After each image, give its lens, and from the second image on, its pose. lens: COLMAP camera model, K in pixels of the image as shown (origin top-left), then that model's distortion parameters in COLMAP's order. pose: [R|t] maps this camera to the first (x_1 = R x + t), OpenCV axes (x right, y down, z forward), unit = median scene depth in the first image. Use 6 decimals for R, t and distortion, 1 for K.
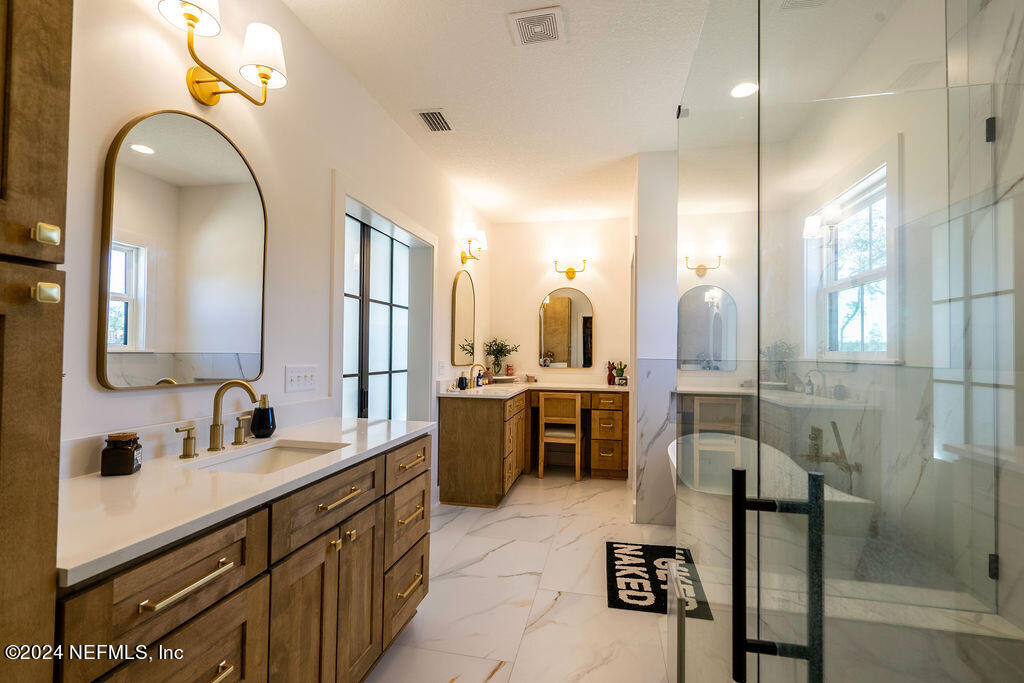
lens RADIAL K [[460.4, 0, 515.6], [0, 460.4, 344.1], [0, 0, 1]] dist [-0.002814, 0.000377]
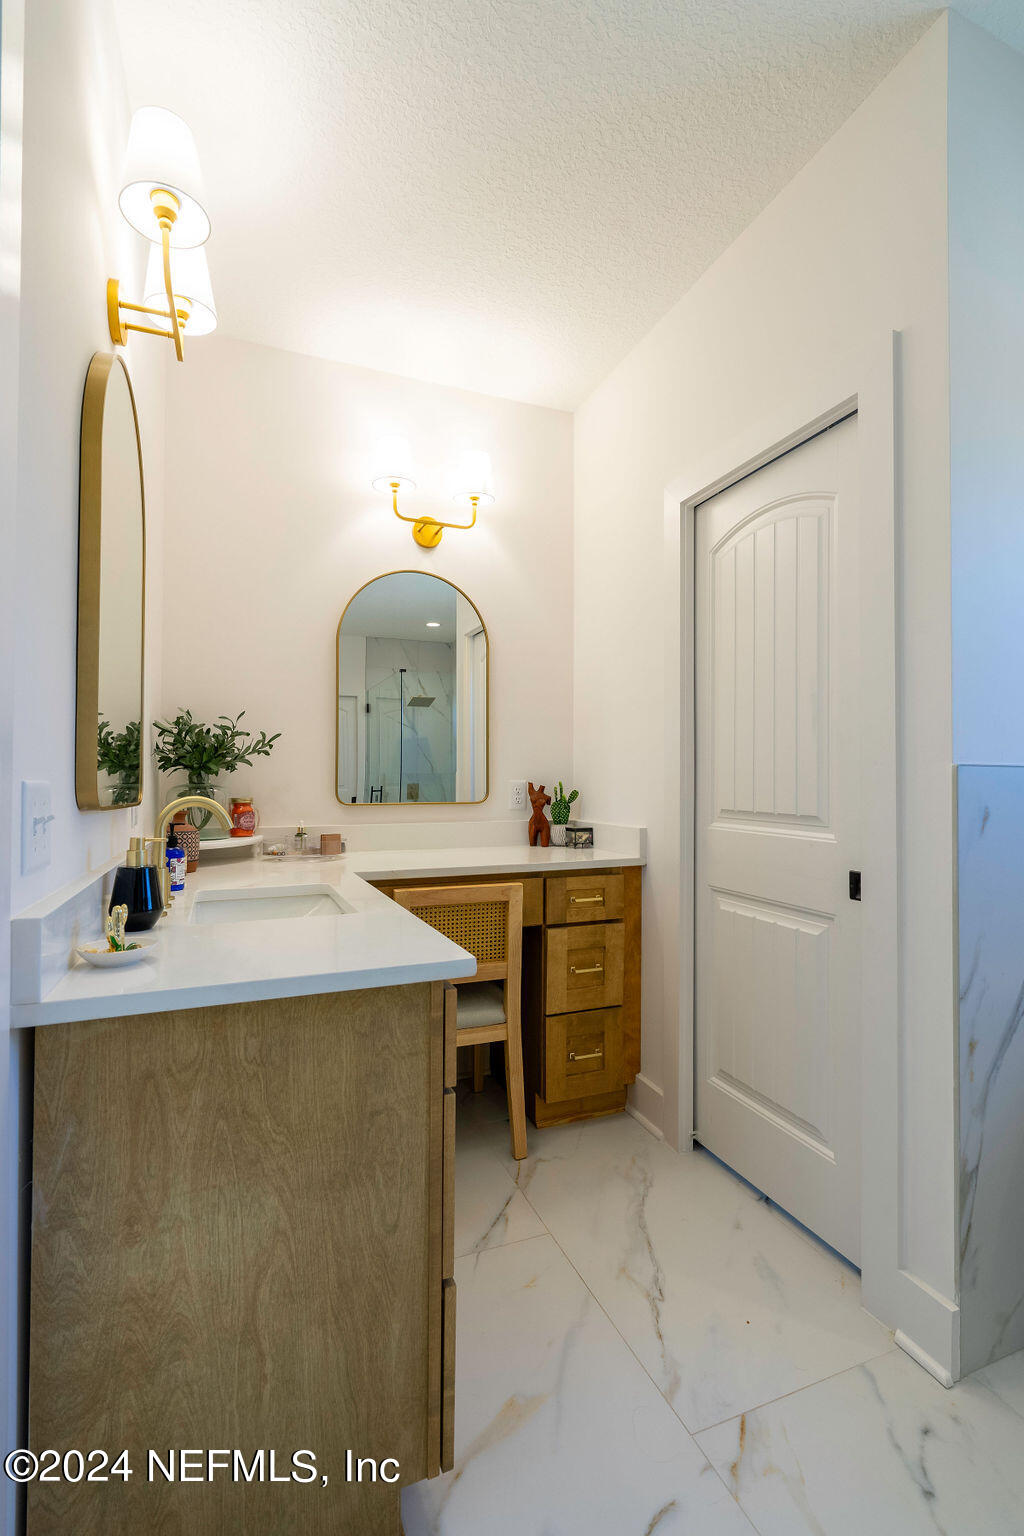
lens RADIAL K [[690.6, 0, 503.9], [0, 690.6, 768.3], [0, 0, 1]] dist [-0.002814, 0.000377]
pose [[0.839336, -0.001502, 0.543611, -0.131469], [-0.002895, 0.999970, 0.007232, 0.024180], [-0.543605, -0.007644, 0.839306, 0.603600]]
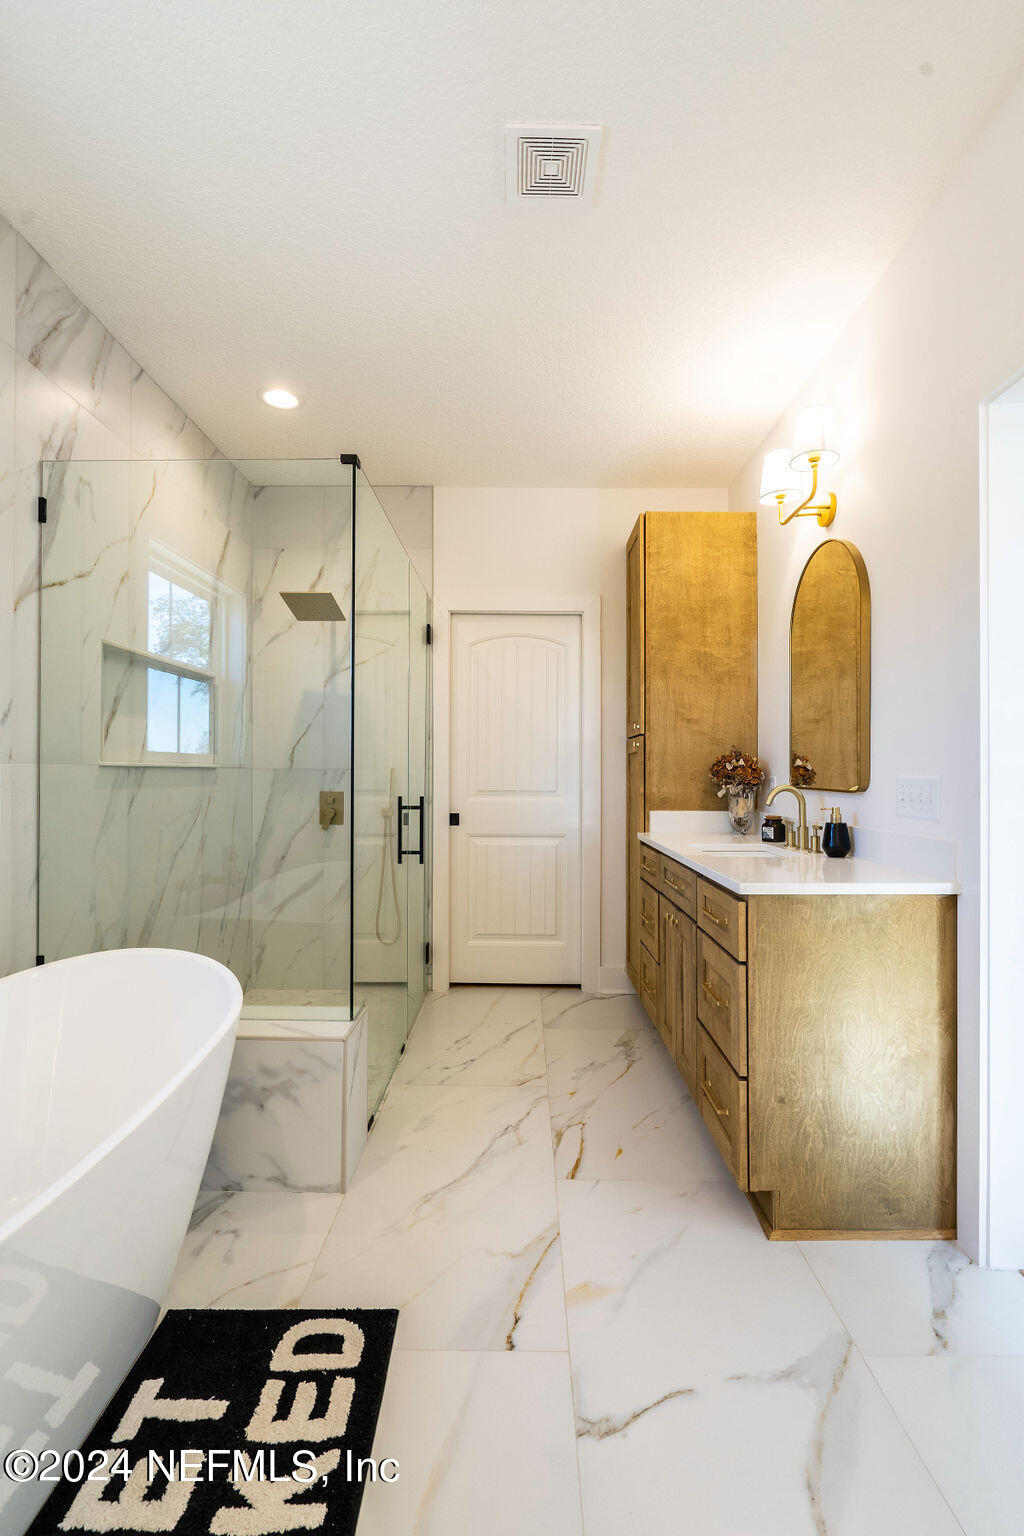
lens RADIAL K [[690.6, 0, 509.1], [0, 690.6, 768.1], [0, 0, 1]] dist [-0.002814, 0.000377]
pose [[-0.983572, -0.019062, -0.179509, 0.111745], [-0.013968, 0.999464, -0.029602, 0.031000], [0.179978, -0.026608, -0.983311, 0.836179]]
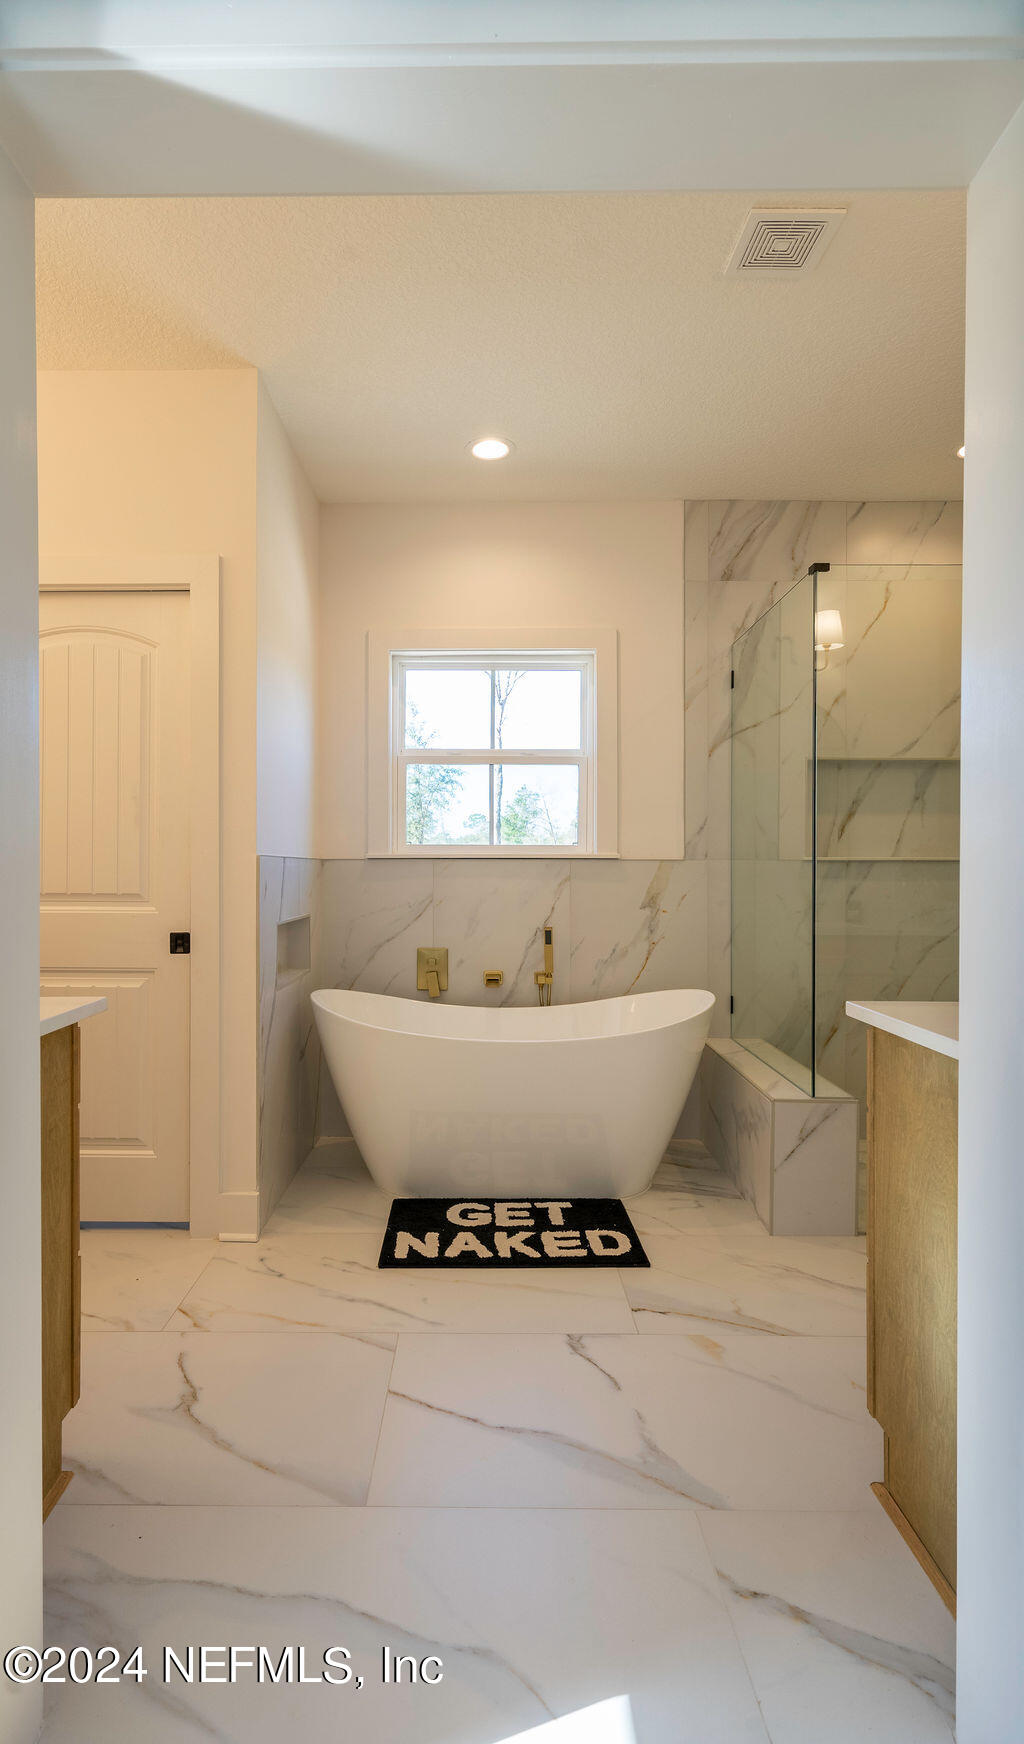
lens RADIAL K [[867.6, 0, 479.8], [0, 867.6, 863.7], [0, 0, 1]] dist [-0.001411, 0.000420]
pose [[-0.182981, -0.010745, 0.983058, -0.425672], [-0.023065, 0.999712, 0.006634, 0.022432], [-0.982846, -0.021460, -0.183177, 0.709781]]
